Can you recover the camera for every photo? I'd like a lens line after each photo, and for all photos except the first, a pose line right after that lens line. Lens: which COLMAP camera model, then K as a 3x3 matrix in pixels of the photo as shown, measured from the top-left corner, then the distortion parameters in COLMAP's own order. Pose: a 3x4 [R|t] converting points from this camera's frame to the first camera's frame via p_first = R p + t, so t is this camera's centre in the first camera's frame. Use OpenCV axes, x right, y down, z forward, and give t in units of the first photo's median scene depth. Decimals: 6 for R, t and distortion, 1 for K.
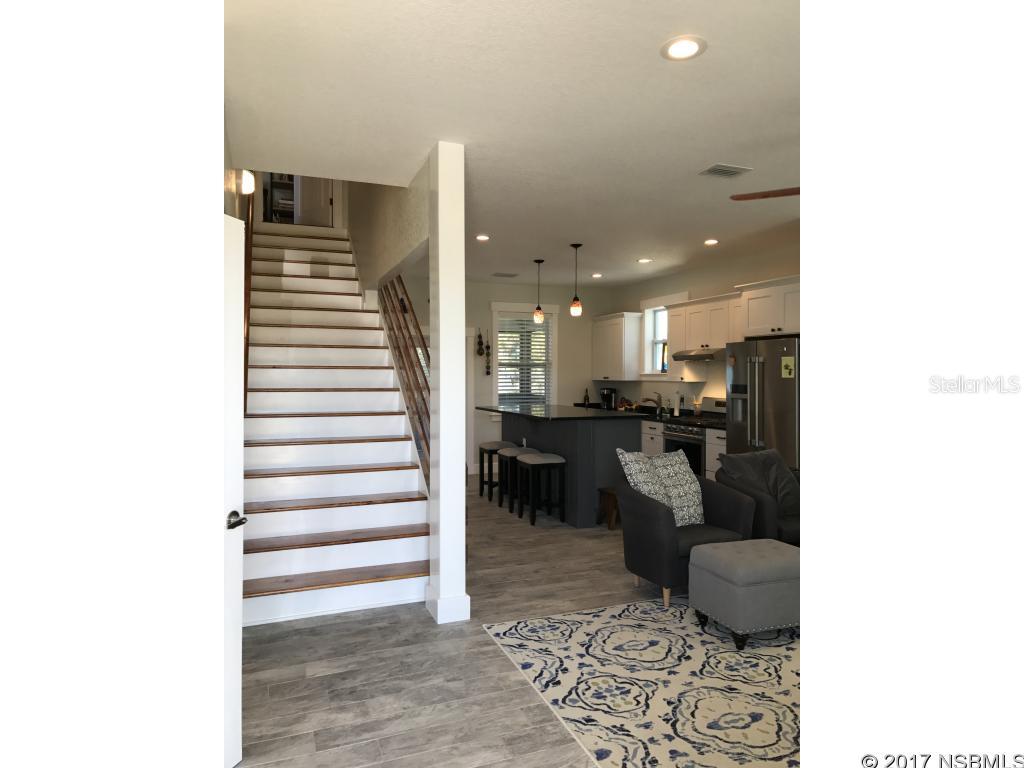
lens RADIAL K [[630.9, 0, 512.6], [0, 630.9, 378.2], [0, 0, 1]] dist [0.019860, -0.001570]
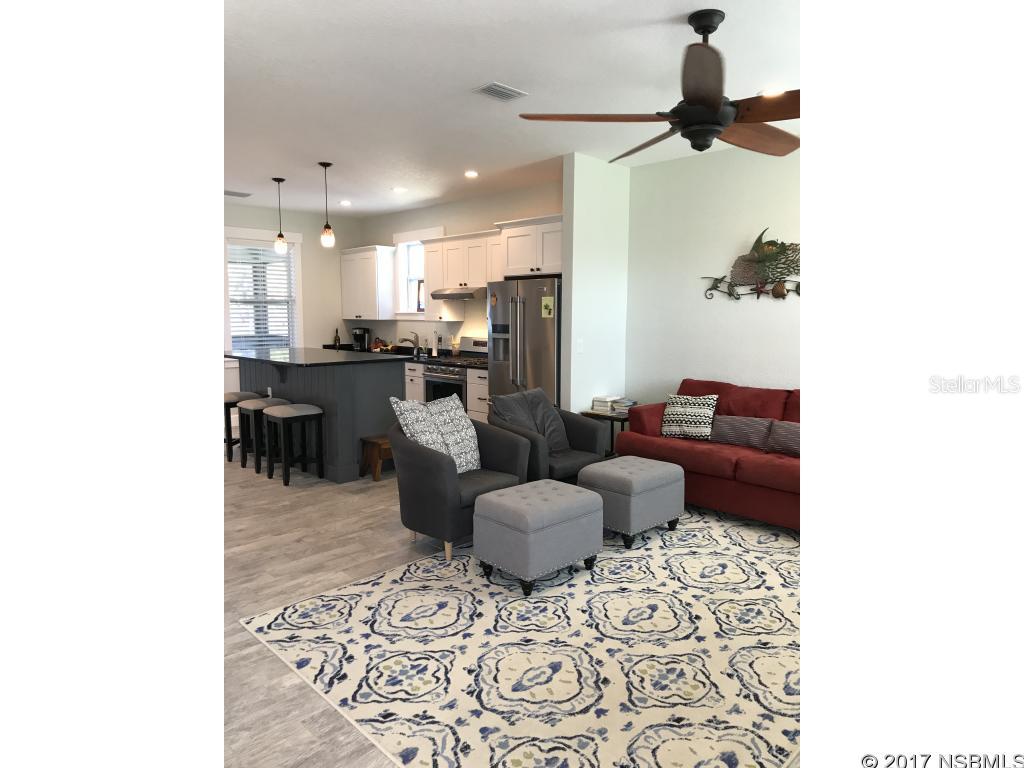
lens RADIAL K [[630.9, 0, 512.6], [0, 630.9, 378.2], [0, 0, 1]] dist [0.019860, -0.001570]
pose [[0.917888, -0.037787, 0.395037, -0.032941], [-0.000899, 0.995256, 0.097289, -0.002916], [-0.396839, -0.089655, 0.913499, 0.125996]]
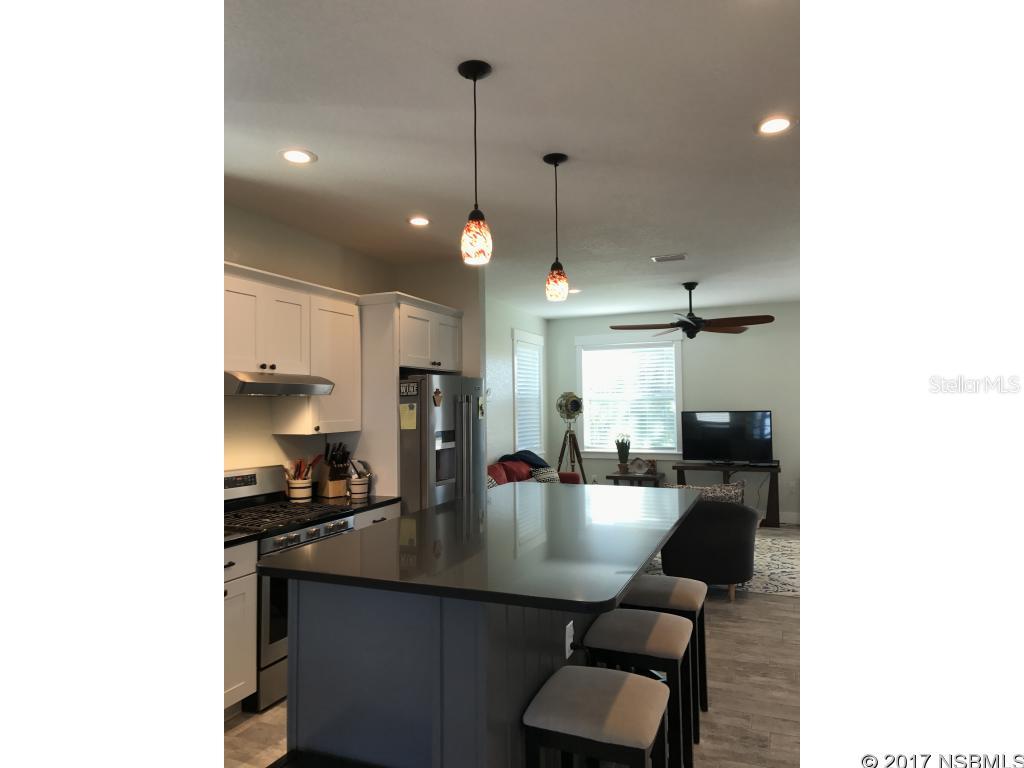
lens RADIAL K [[630.9, 0, 512.6], [0, 630.9, 378.2], [0, 0, 1]] dist [0.019860, -0.001570]
pose [[-0.721467, 0.039055, 0.691346, -0.365754], [0.015360, 0.999065, -0.040408, -0.035349], [-0.692278, -0.018534, -0.721393, 2.410201]]
